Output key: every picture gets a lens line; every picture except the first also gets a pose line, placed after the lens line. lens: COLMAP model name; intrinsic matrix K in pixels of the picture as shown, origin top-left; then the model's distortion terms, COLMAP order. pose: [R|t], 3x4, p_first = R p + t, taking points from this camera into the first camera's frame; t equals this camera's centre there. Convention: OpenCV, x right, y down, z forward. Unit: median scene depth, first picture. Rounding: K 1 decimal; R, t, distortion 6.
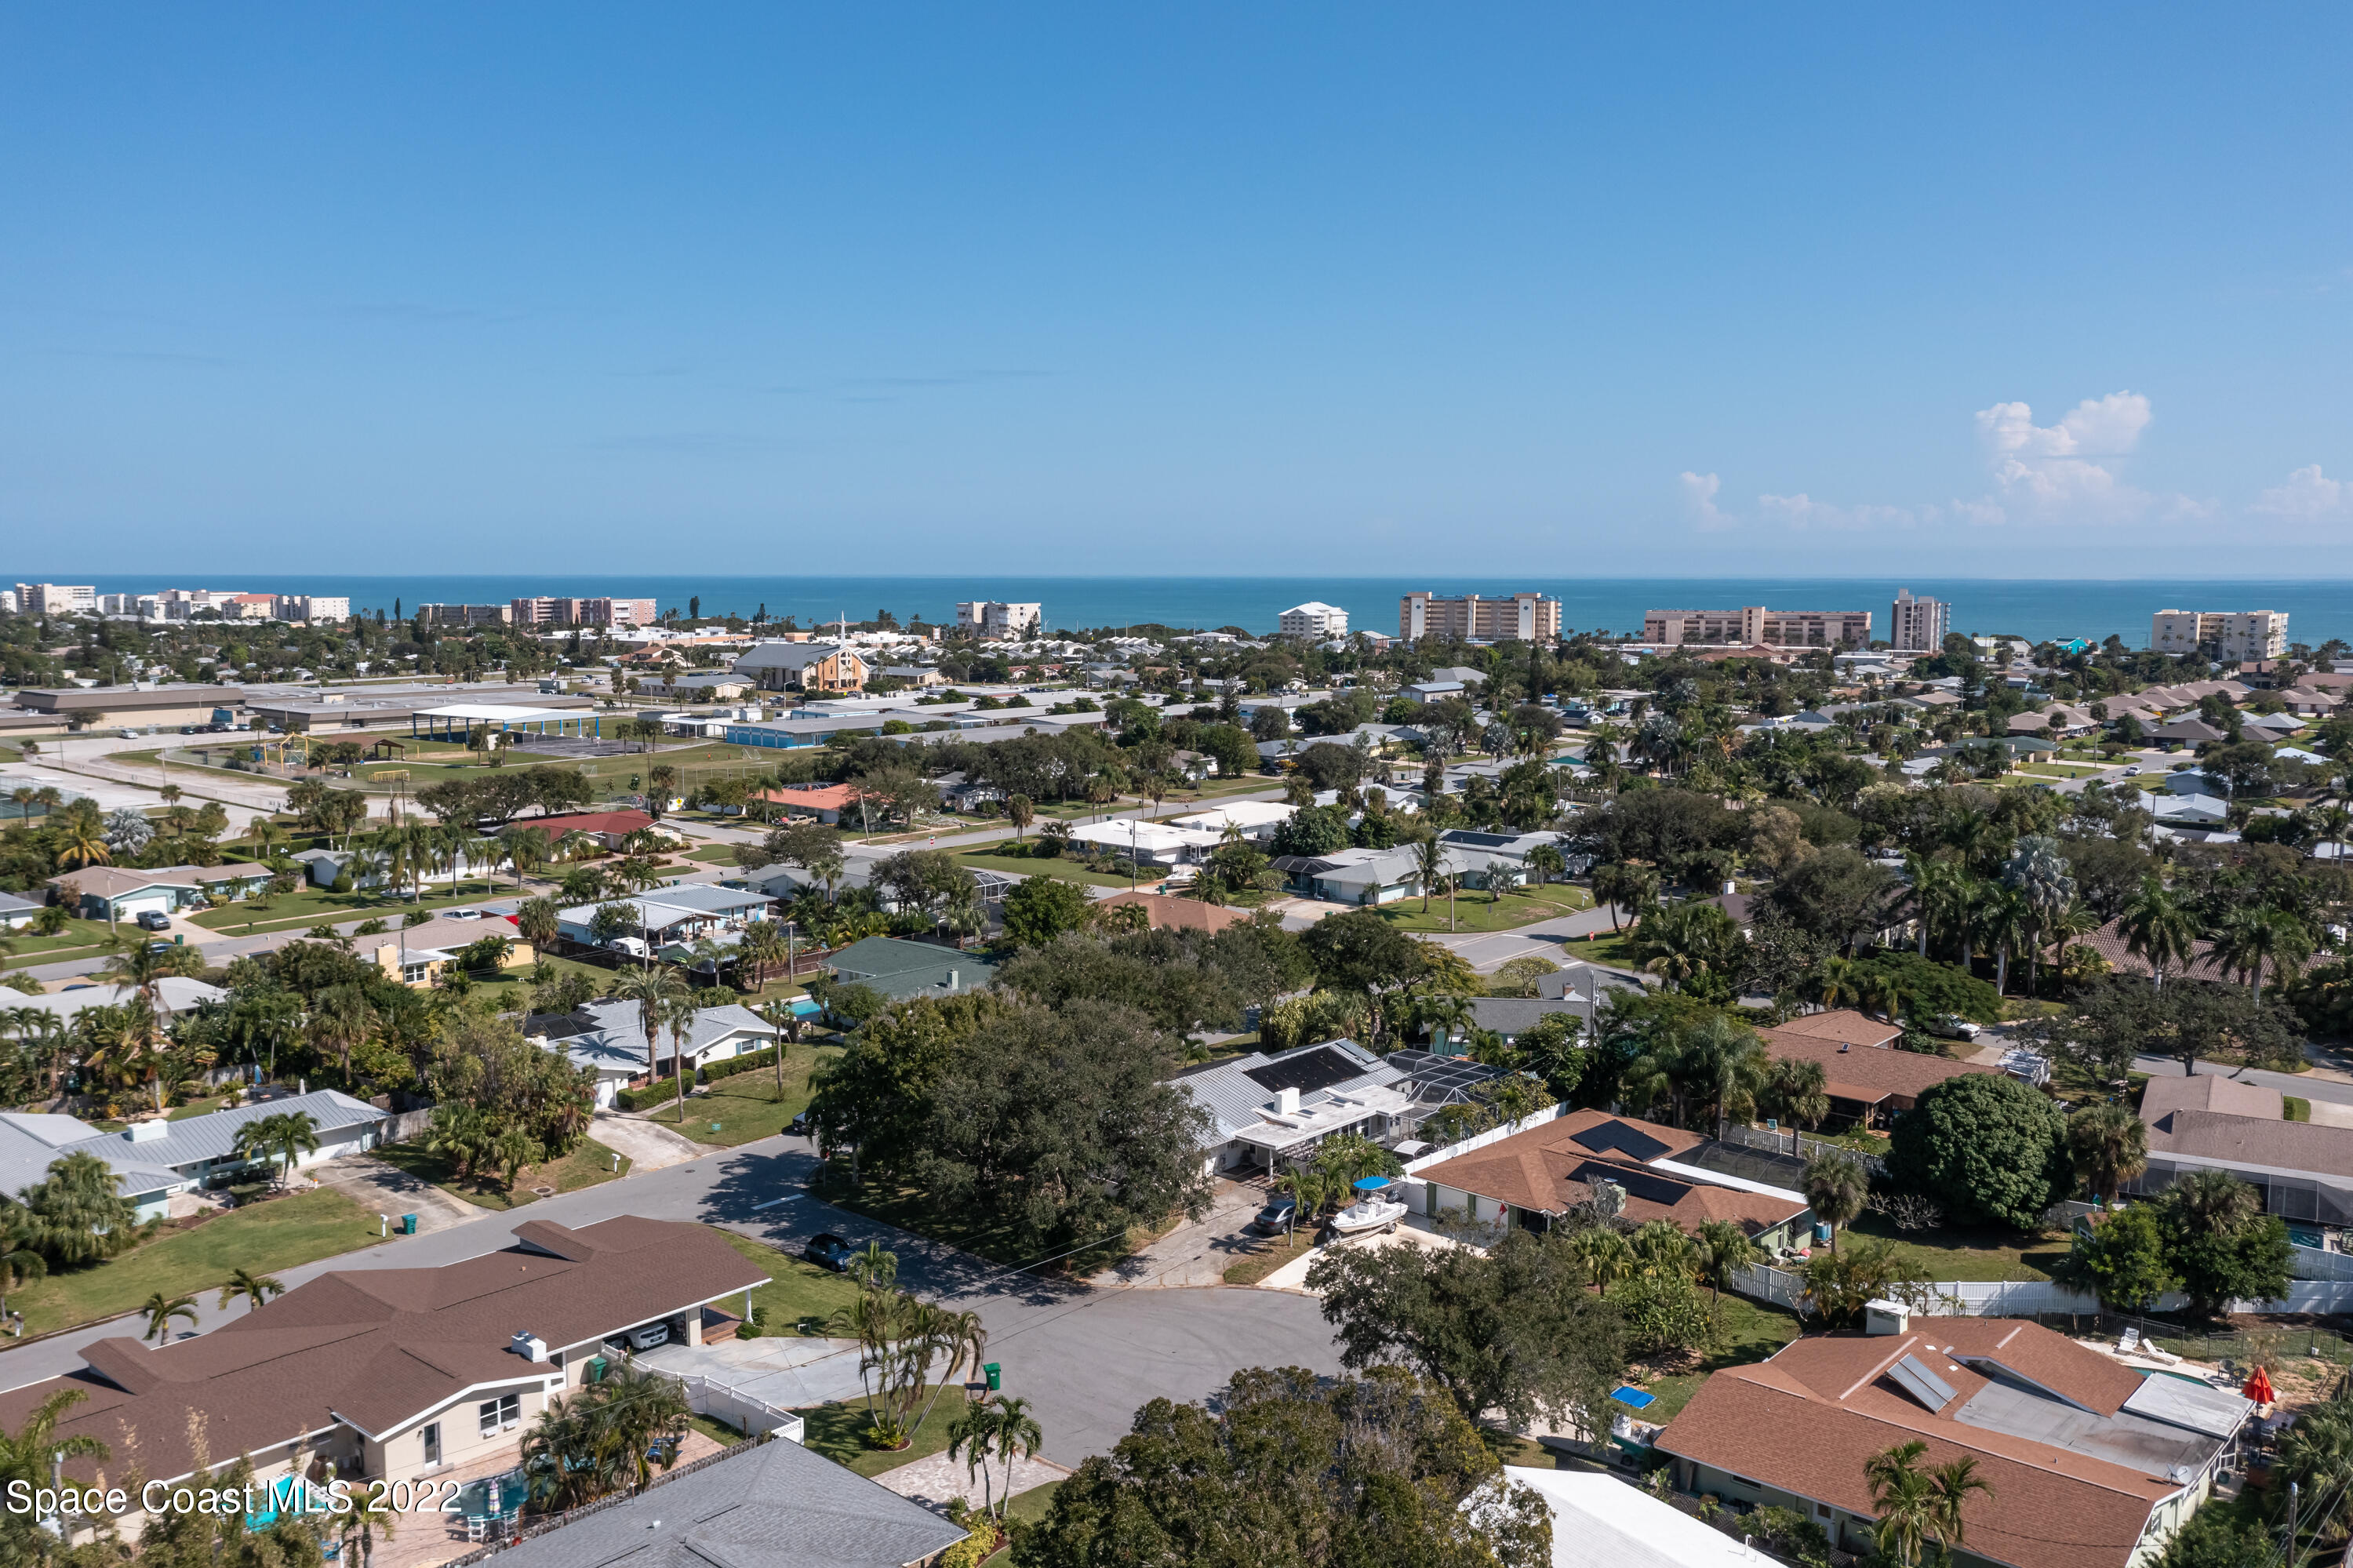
lens RADIAL K [[1895.7, 0, 1176.5], [0, 1895.7, 784.0], [0, 0, 1]] dist [0.012234, 0.003989]
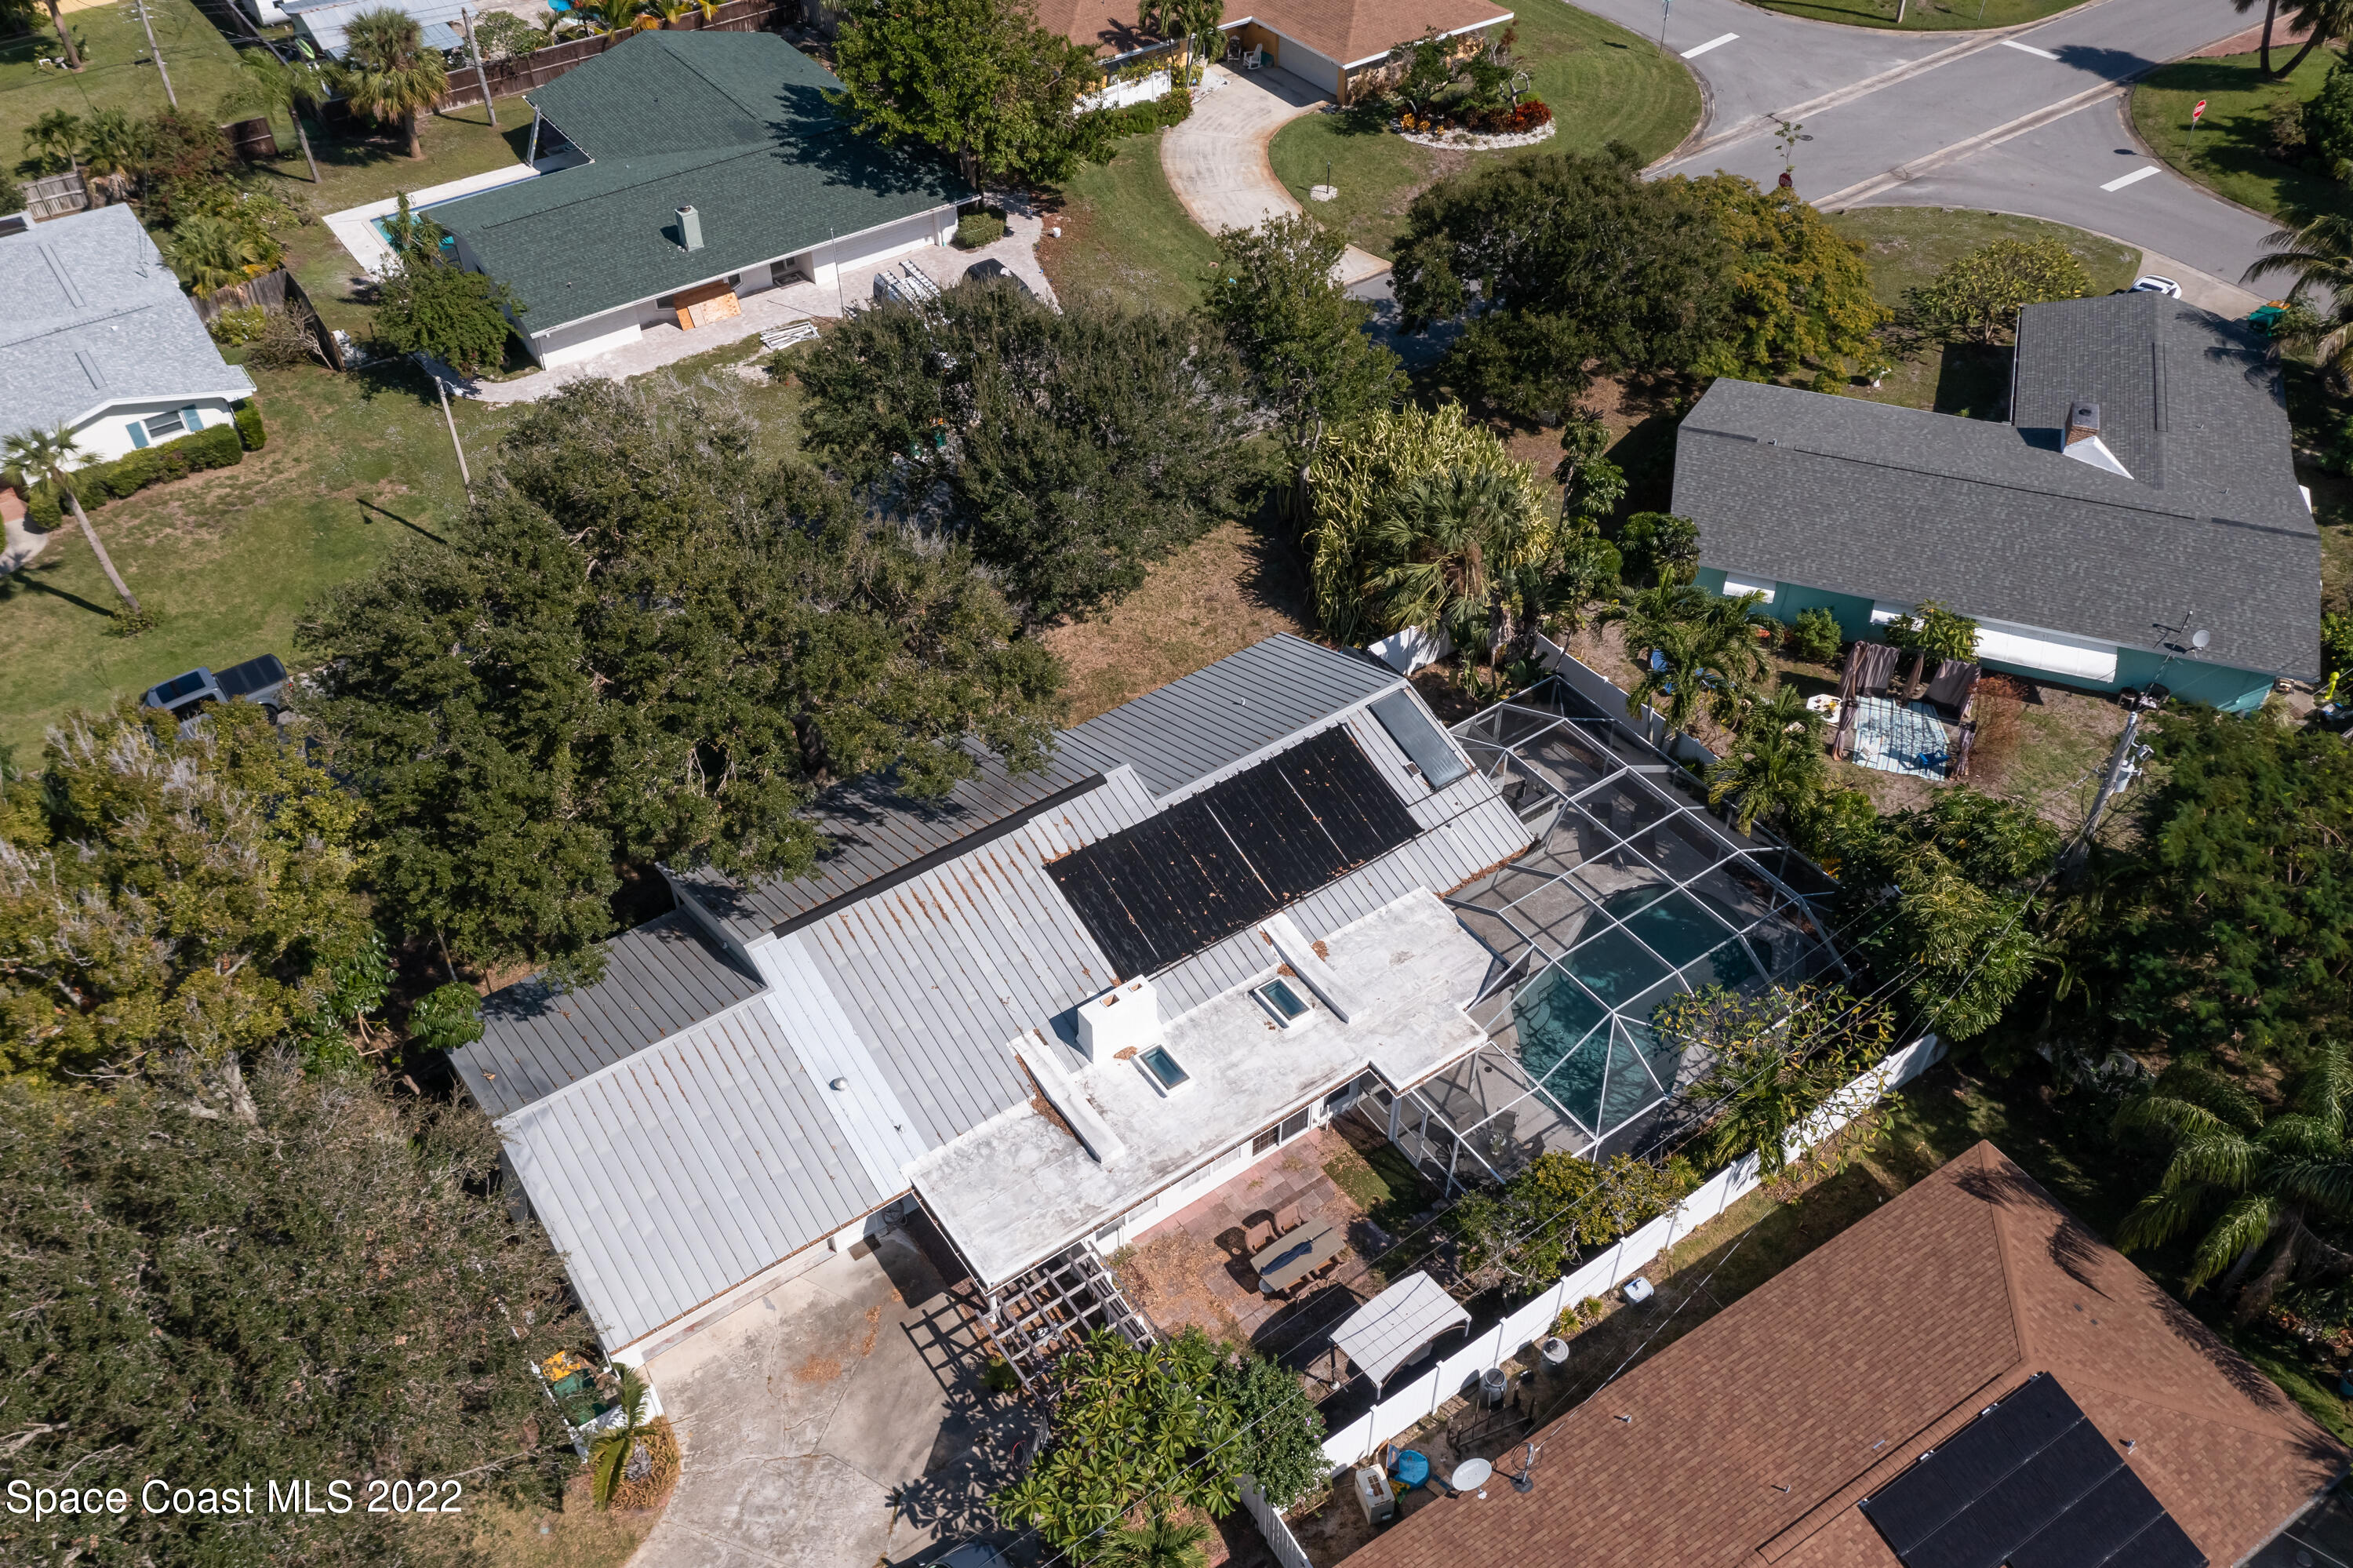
lens RADIAL K [[1895.7, 0, 1176.5], [0, 1895.7, 784.0], [0, 0, 1]] dist [0.012234, 0.003989]
pose [[0.973828, 0.149387, -0.171298, 0.094410], [-0.018898, 0.804272, 0.593961, -0.063734], [0.226500, -0.575178, 0.786046, 0.563963]]
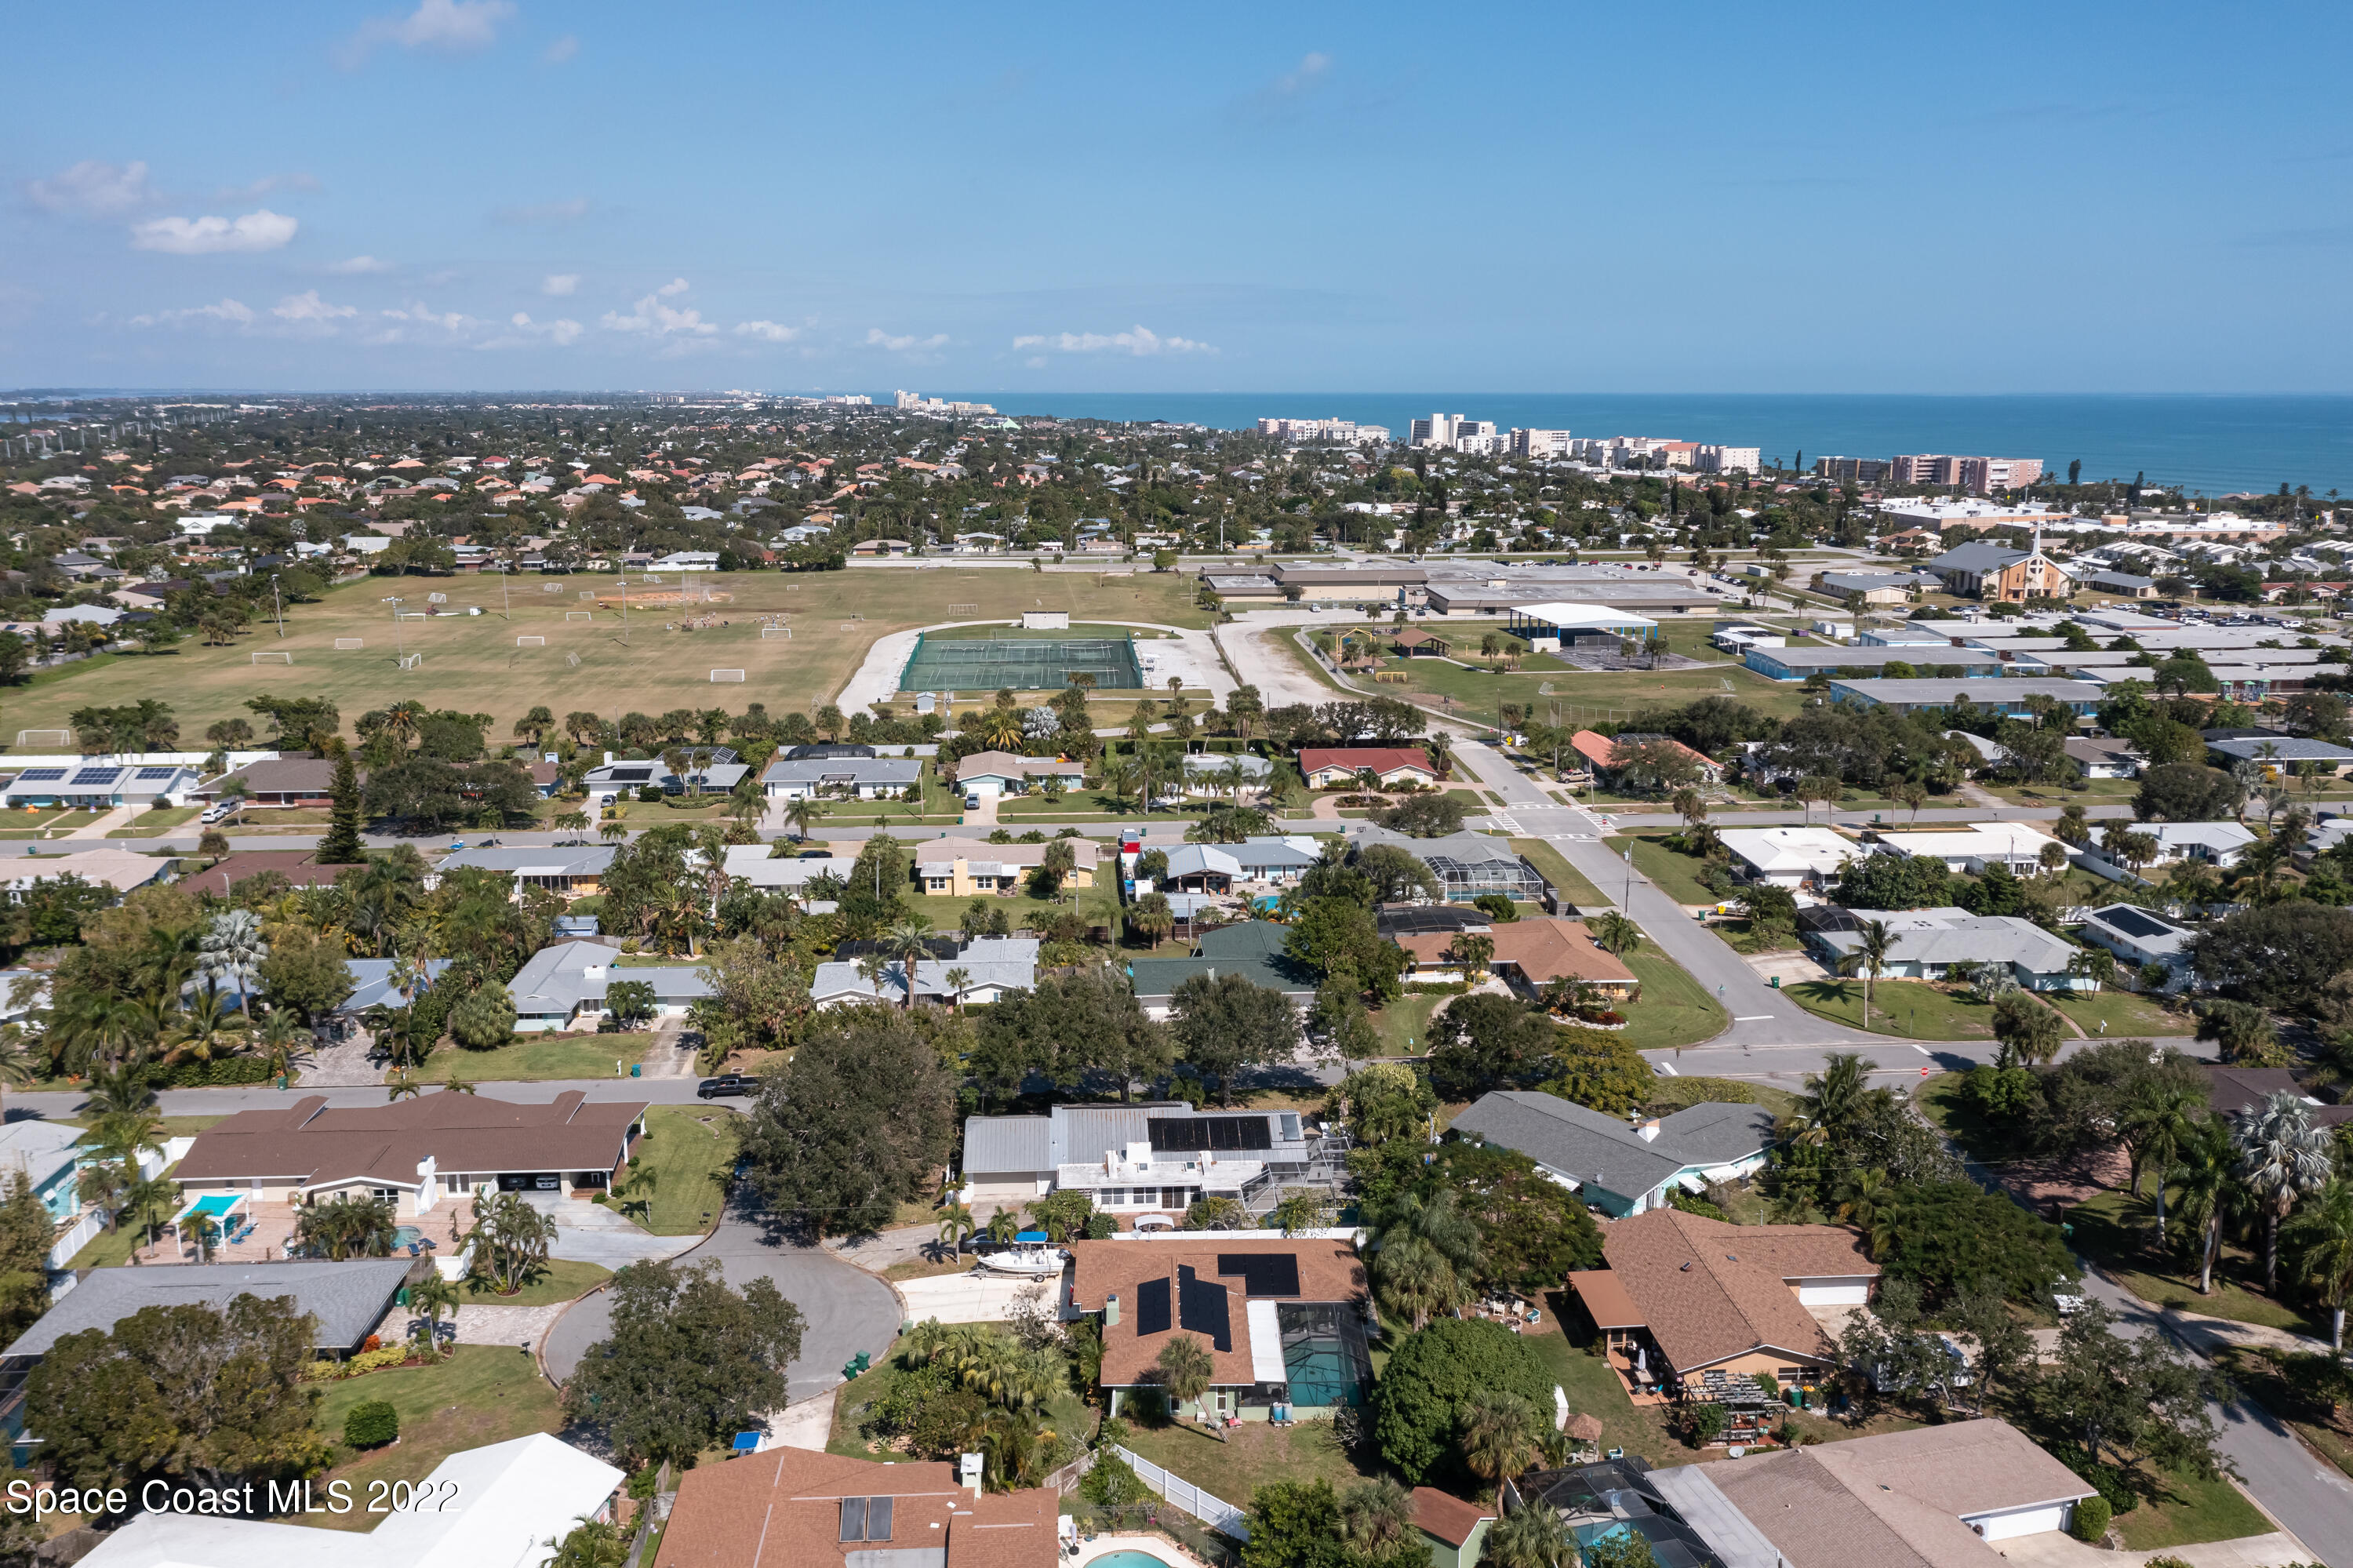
lens RADIAL K [[1895.7, 0, 1176.5], [0, 1895.7, 784.0], [0, 0, 1]] dist [0.012234, 0.003989]
pose [[0.710705, 0.144921, -0.688401, 0.639607], [-0.079967, 0.988851, 0.125614, -0.155314], [0.698931, -0.034225, 0.714370, 0.144943]]
